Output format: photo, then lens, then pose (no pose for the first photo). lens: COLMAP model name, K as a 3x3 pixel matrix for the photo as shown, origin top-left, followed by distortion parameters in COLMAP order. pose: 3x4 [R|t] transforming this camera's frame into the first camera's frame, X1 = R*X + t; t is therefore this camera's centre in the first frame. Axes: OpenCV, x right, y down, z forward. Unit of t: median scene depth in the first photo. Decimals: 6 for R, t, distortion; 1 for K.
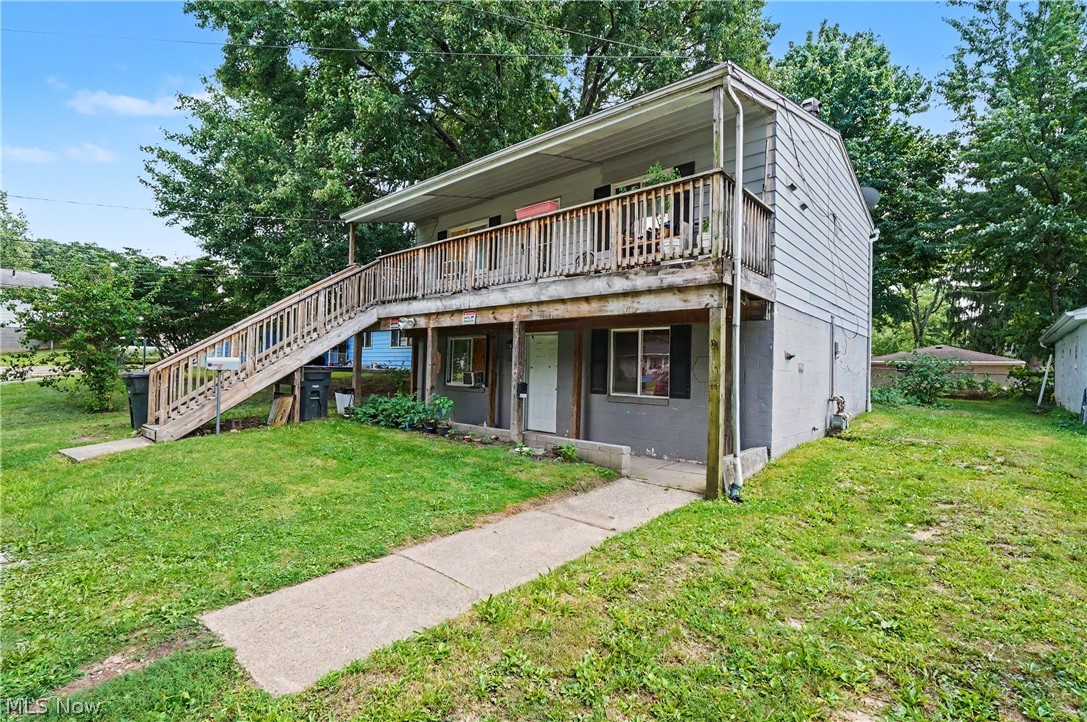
lens RADIAL K [[498.2, 0, 537.1], [0, 498.2, 361.7], [0, 0, 1]] dist [-0.002983, -0.000160]
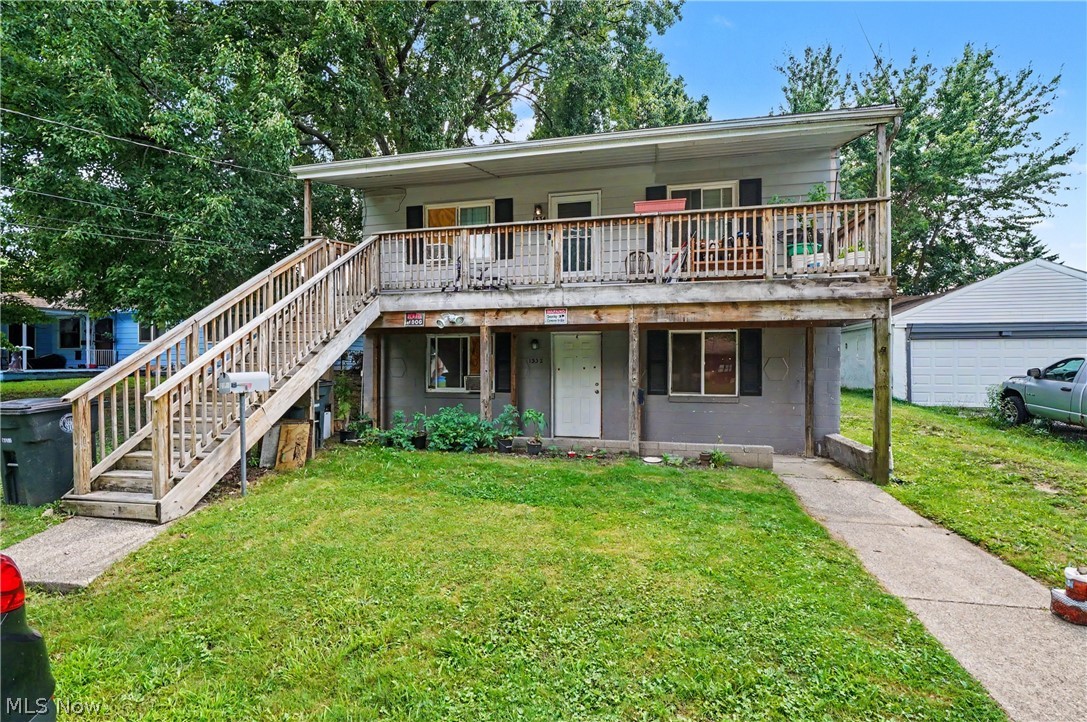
lens RADIAL K [[498.2, 0, 537.1], [0, 498.2, 361.7], [0, 0, 1]] dist [-0.002983, -0.000160]
pose [[0.875903, -0.024635, 0.481858, -0.641837], [0.013233, 0.999547, 0.027047, -0.036593], [-0.482306, -0.017314, 0.875832, 0.271079]]
